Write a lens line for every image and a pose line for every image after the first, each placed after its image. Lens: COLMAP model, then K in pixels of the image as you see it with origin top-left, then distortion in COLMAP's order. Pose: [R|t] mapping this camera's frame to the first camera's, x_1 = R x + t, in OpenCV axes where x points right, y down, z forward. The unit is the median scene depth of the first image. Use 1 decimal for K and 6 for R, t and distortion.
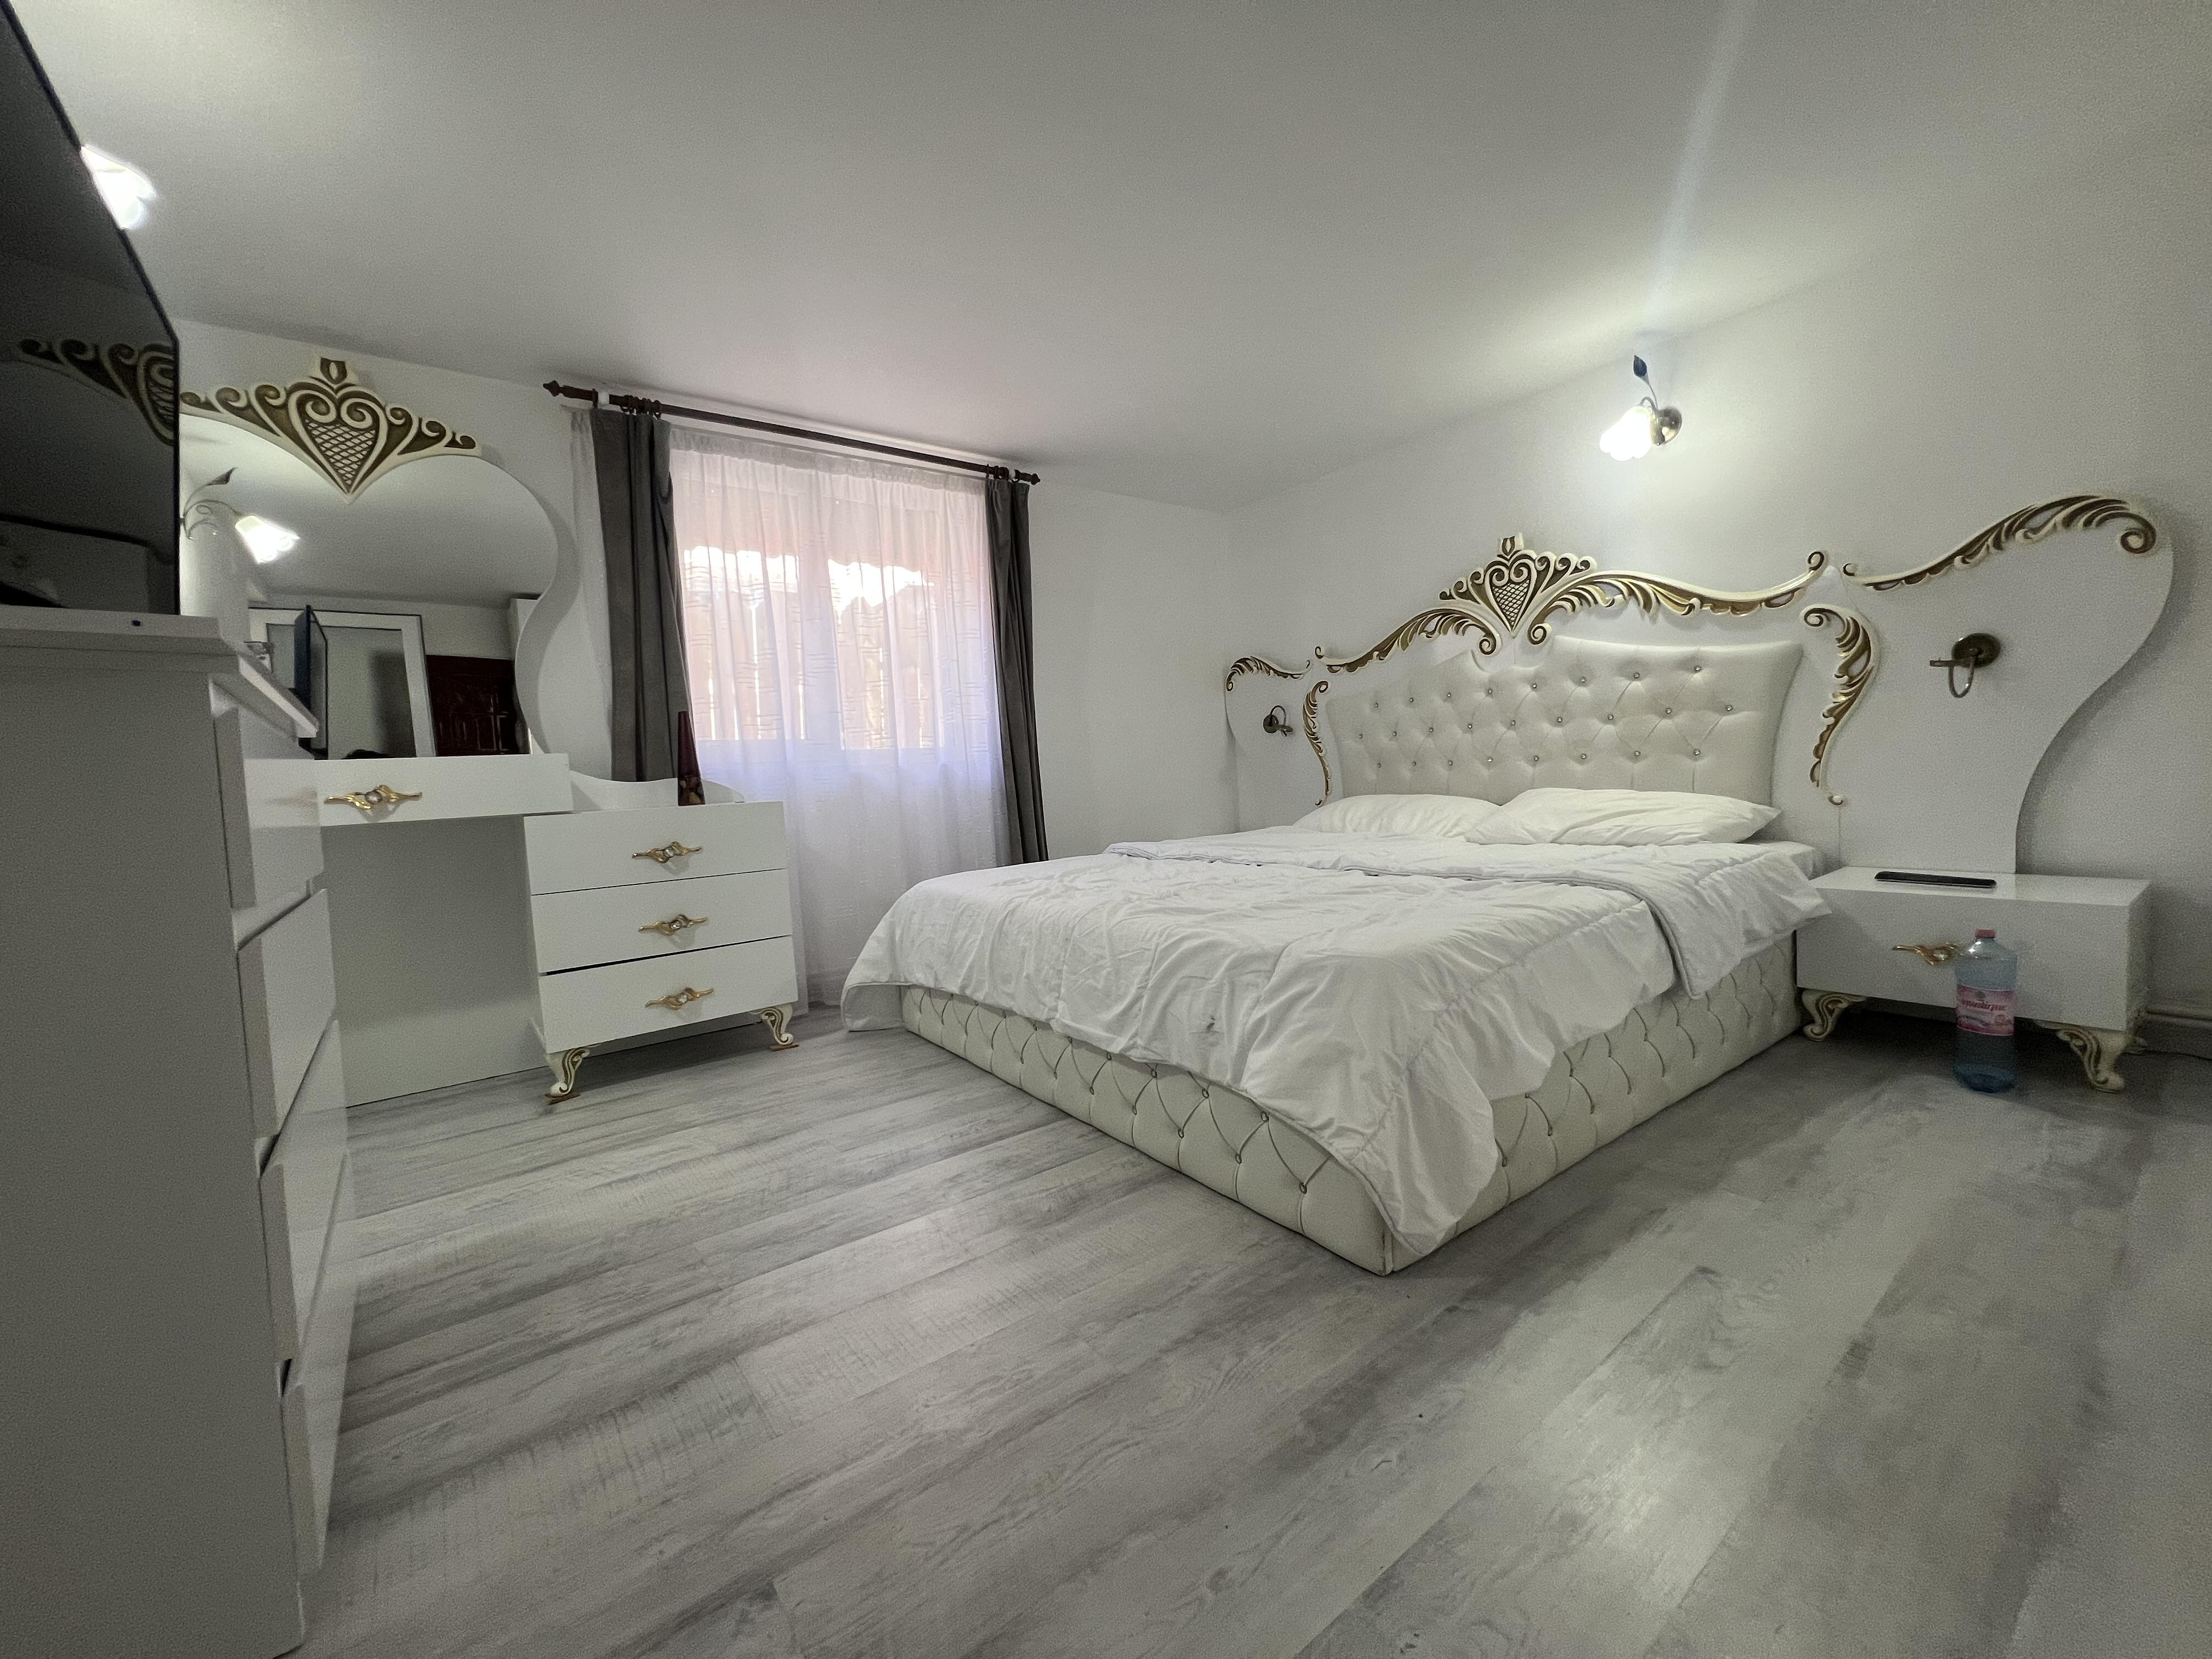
lens RADIAL K [[887.2, 0, 1102.6], [0, 887.2, 831.0], [0, 0, 1]] dist [-0.001194, 0.000412]
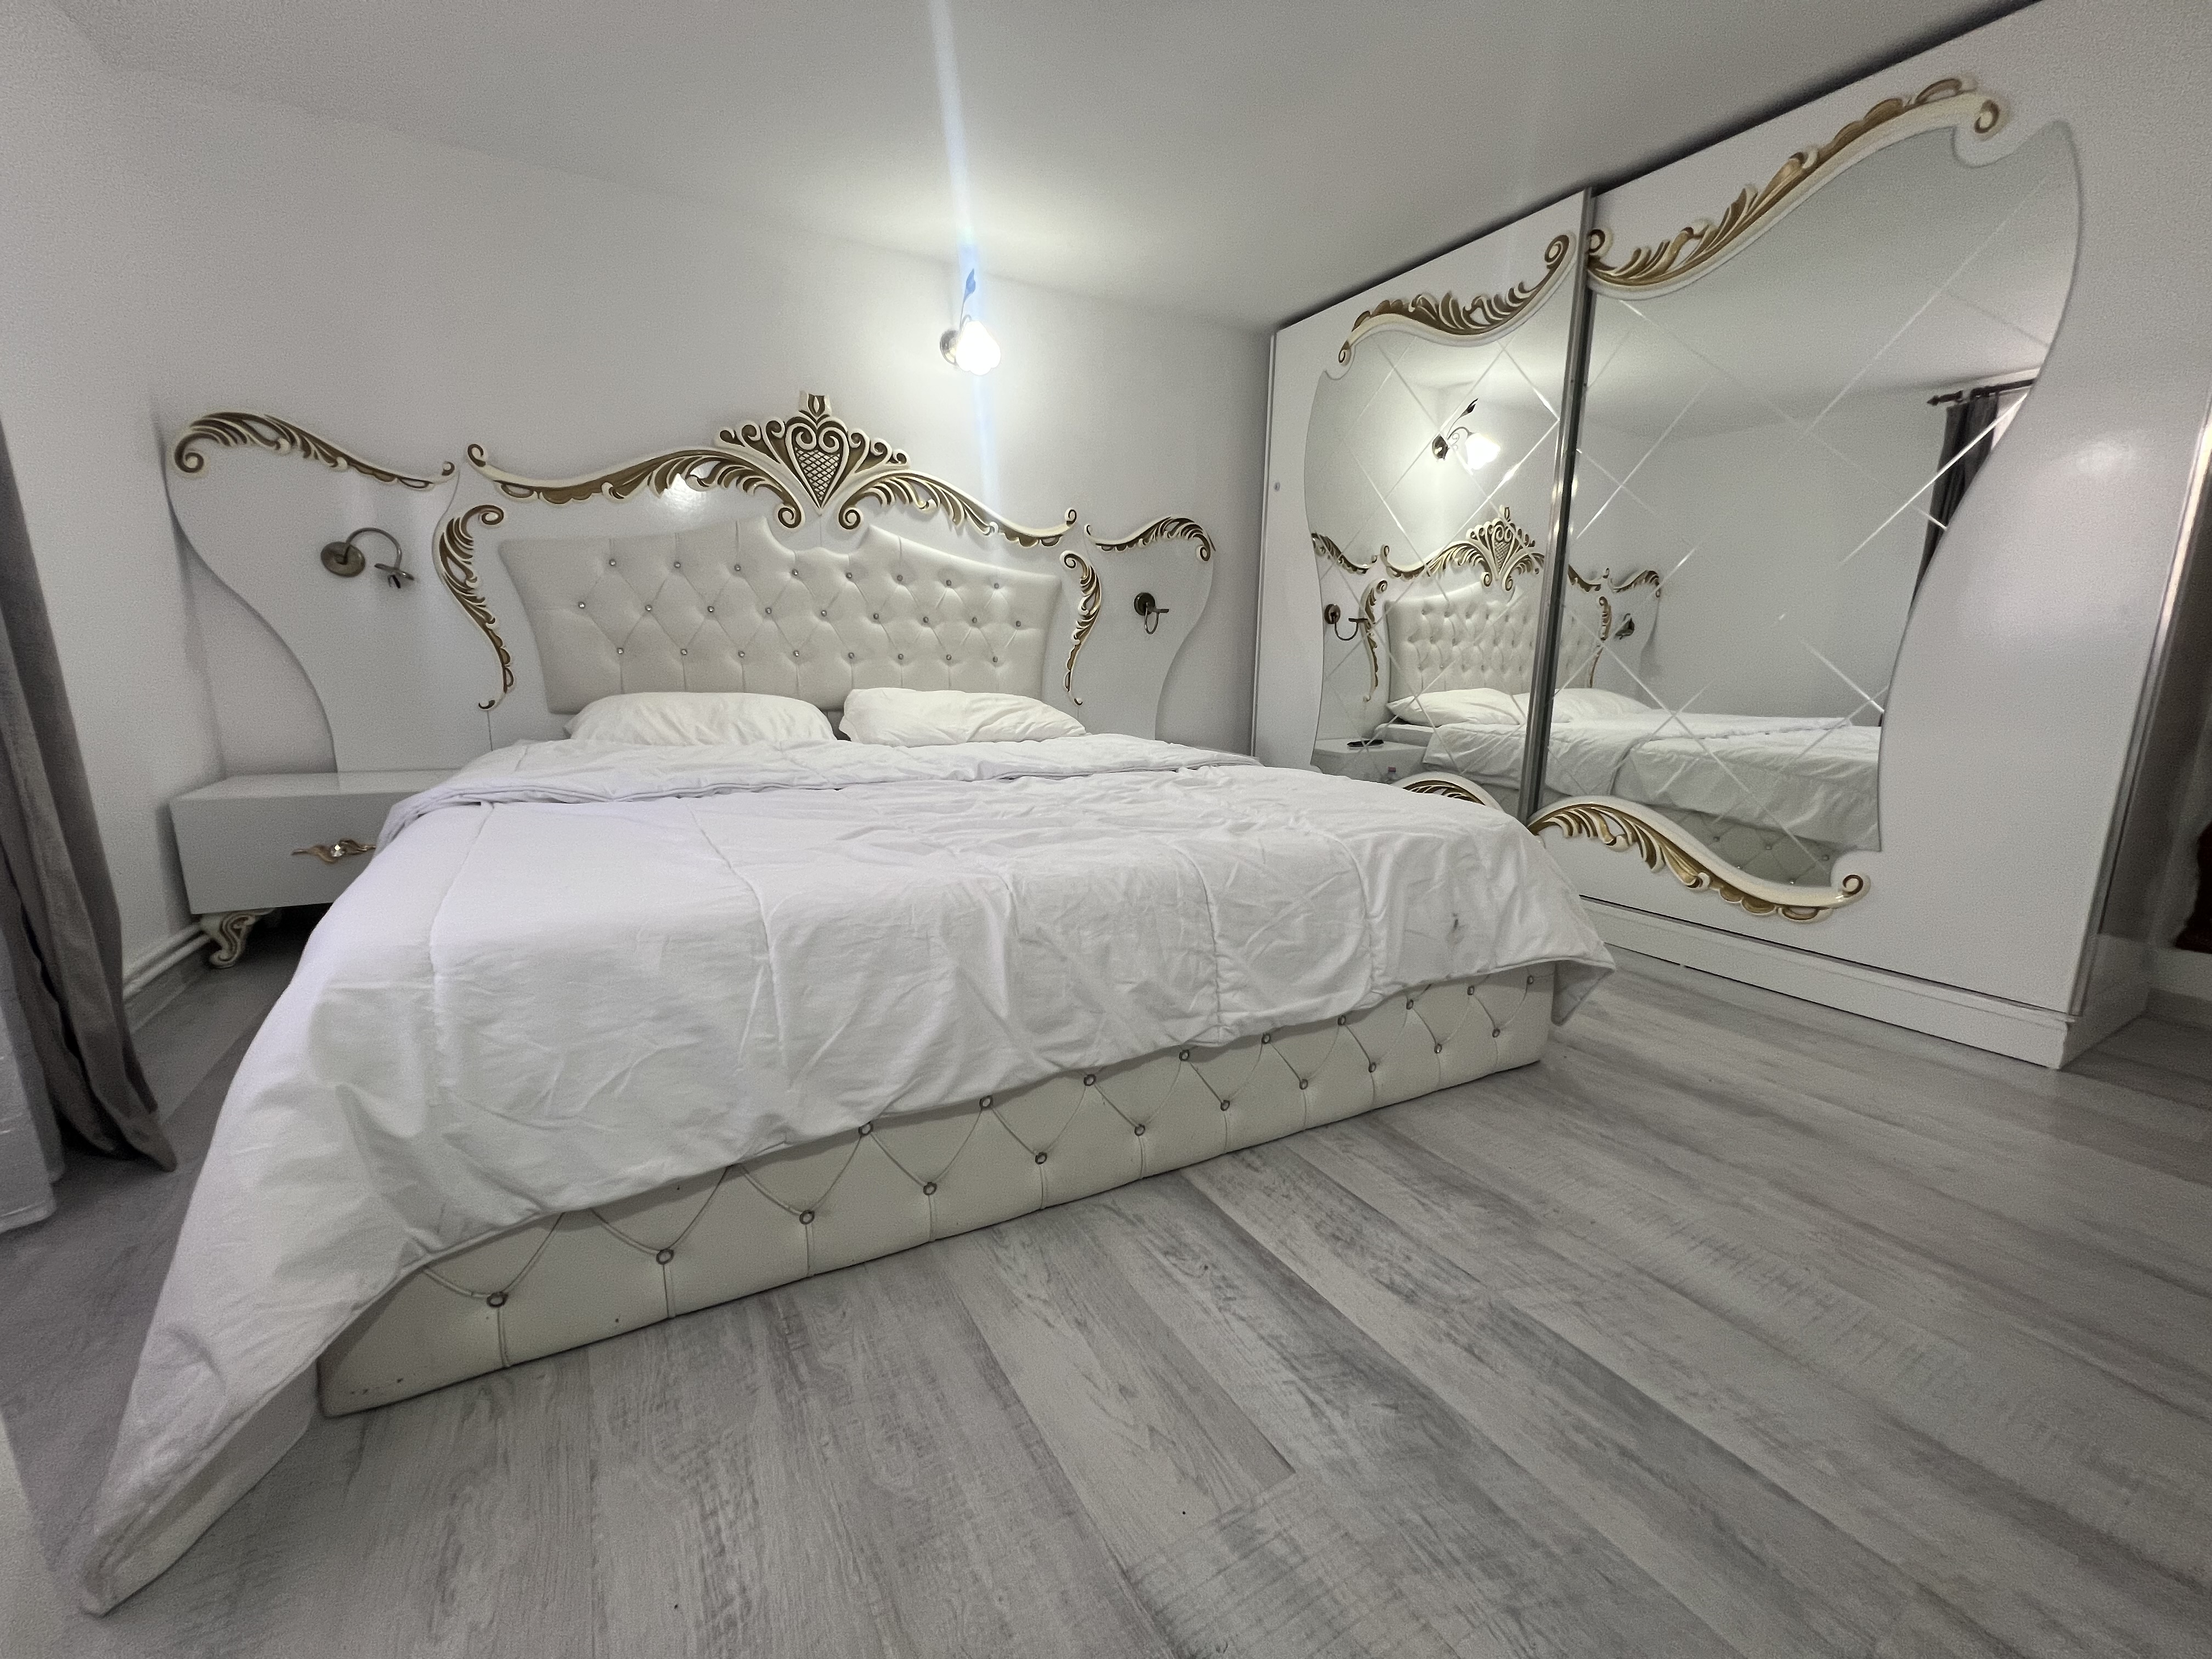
lens RADIAL K [[887.2, 0, 1107.4], [0, 887.2, 830.8], [0, 0, 1]] dist [-0.001194, 0.000412]
pose [[0.116759, -0.130776, 0.984513, -0.465159], [0.039935, 0.991109, 0.126916, -0.007623], [-0.992357, 0.024498, 0.120944, 0.689598]]
